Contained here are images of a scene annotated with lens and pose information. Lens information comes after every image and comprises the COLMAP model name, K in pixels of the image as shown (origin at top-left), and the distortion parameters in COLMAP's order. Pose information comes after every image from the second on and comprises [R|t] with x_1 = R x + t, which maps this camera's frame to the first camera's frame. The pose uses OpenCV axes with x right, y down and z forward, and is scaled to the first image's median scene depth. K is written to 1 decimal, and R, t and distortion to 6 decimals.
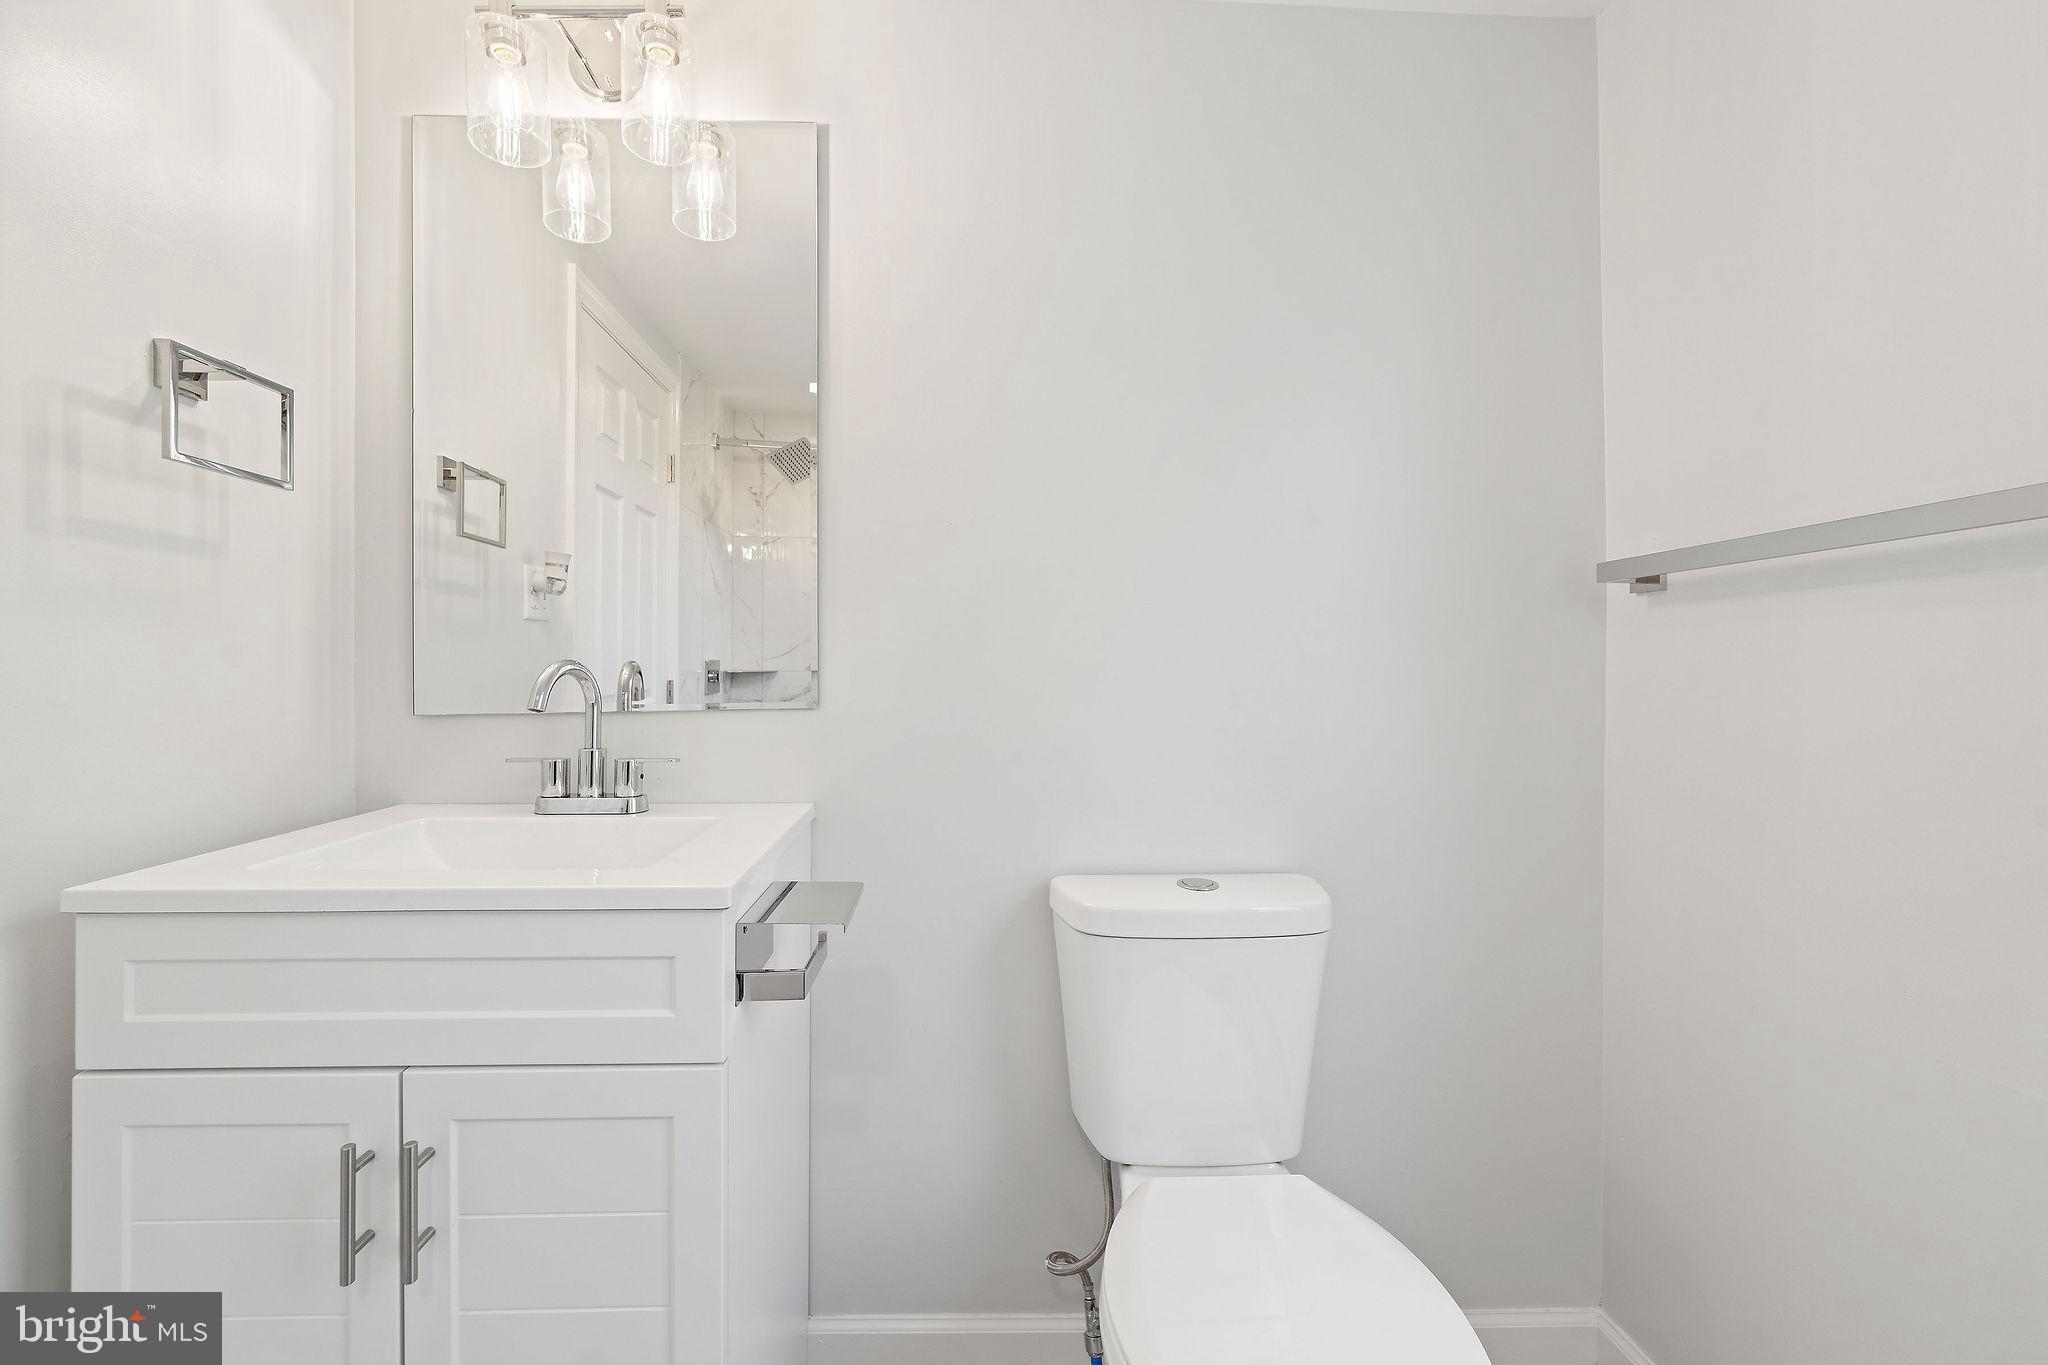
lens RADIAL K [[791.9, 0, 1024.0], [0, 791.9, 682.5], [0, 0, 1]] dist [-0.007821, 0.003827]
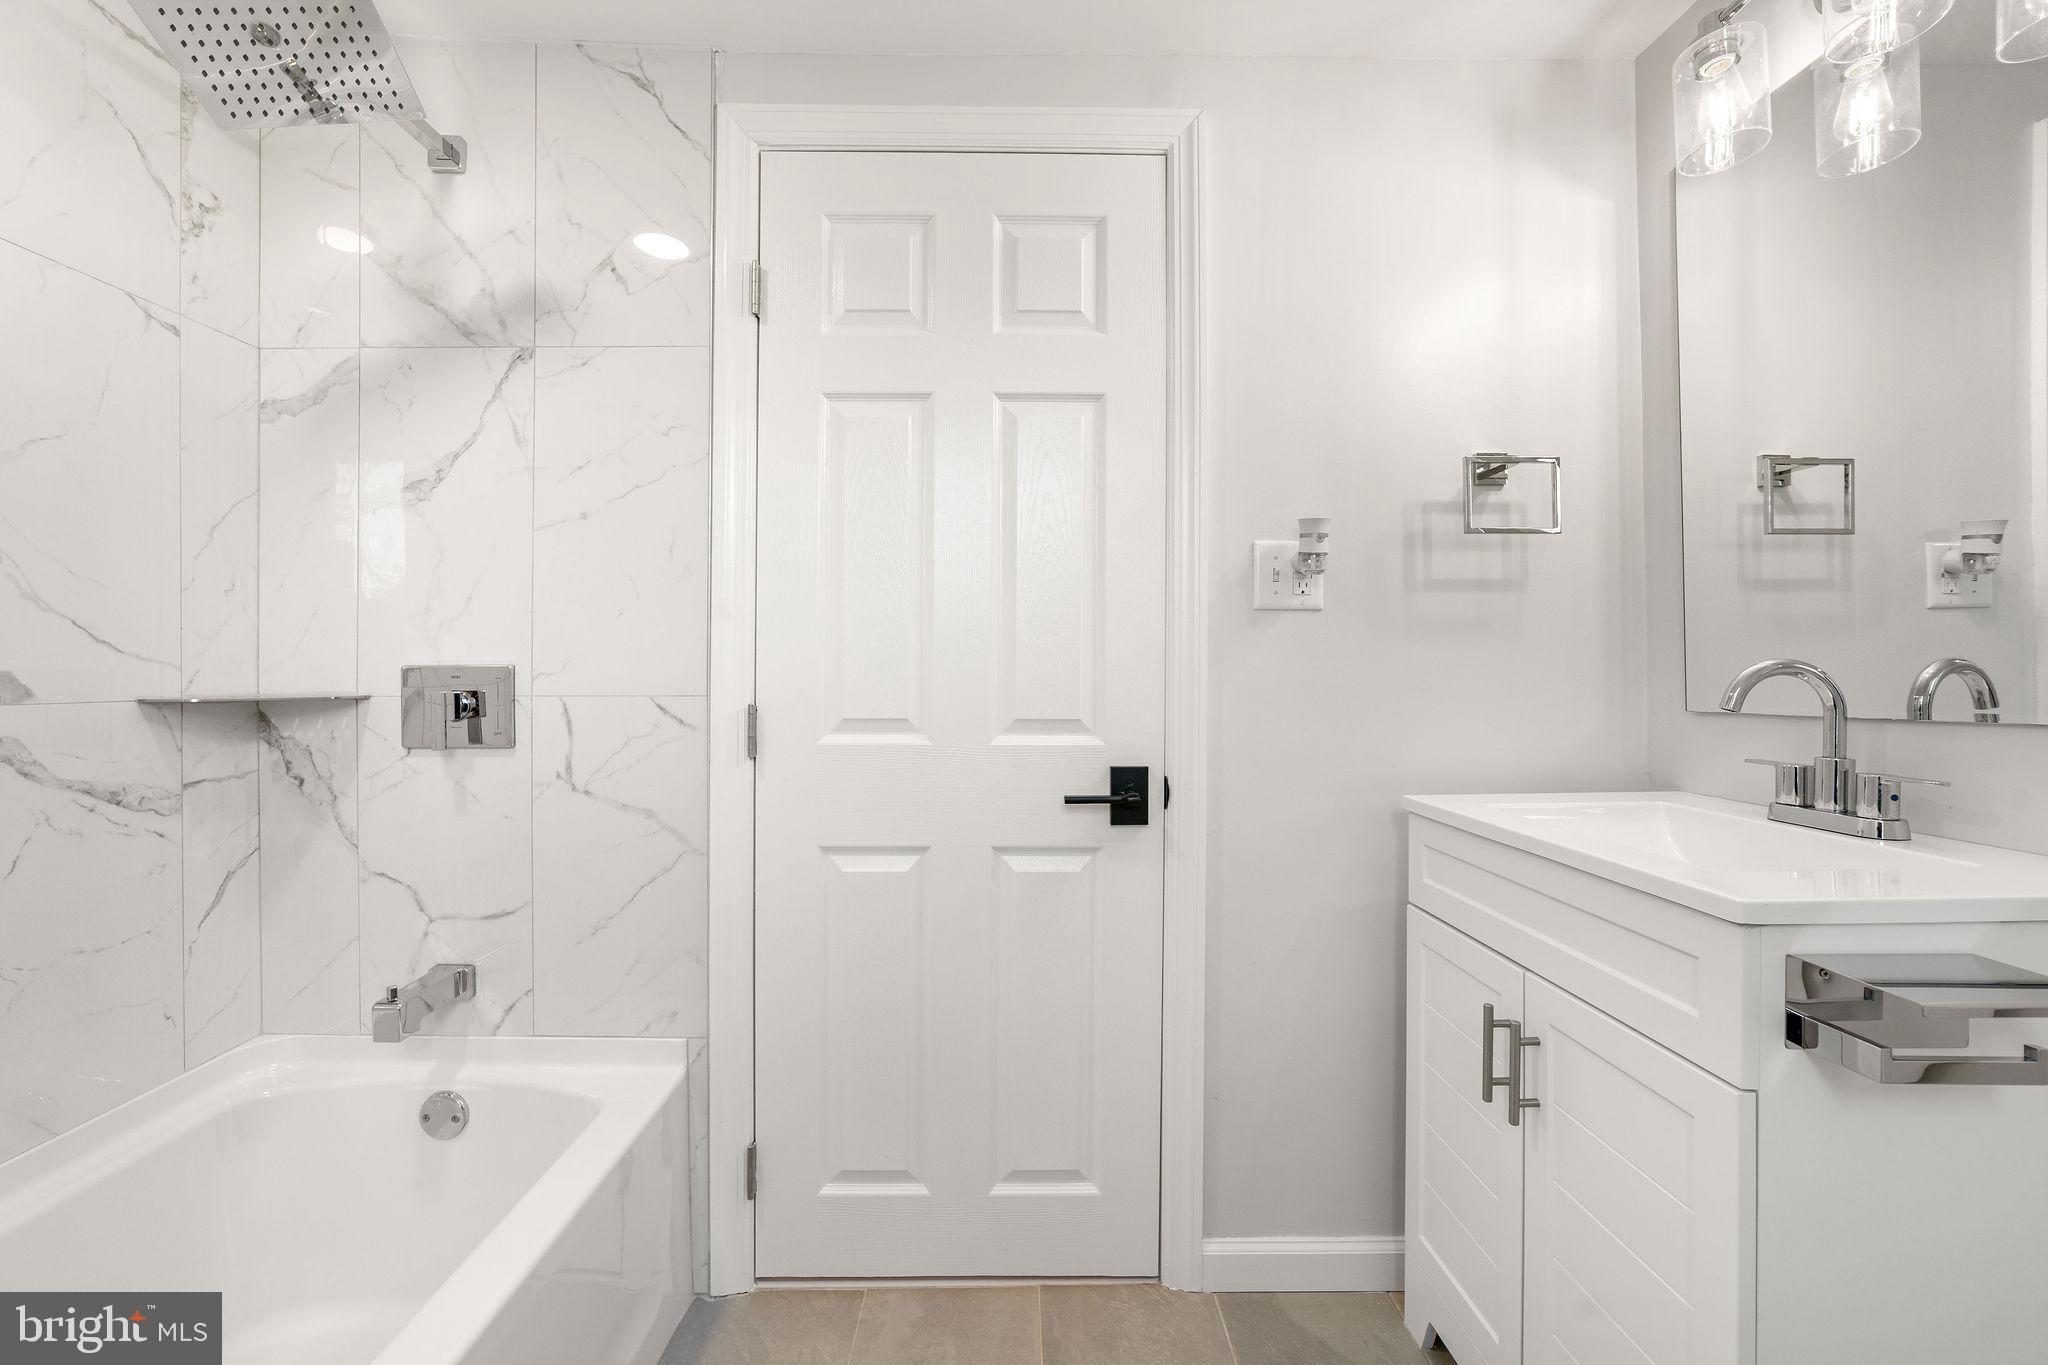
lens RADIAL K [[791.9, 0, 1024.0], [0, 791.9, 682.5], [0, 0, 1]] dist [-0.007821, 0.003827]
pose [[0.000290, 0.004541, -0.999990, 0.371439], [-0.013982, 0.999892, 0.004536, 0.010849], [0.999902, 0.013980, 0.000354, 0.111021]]
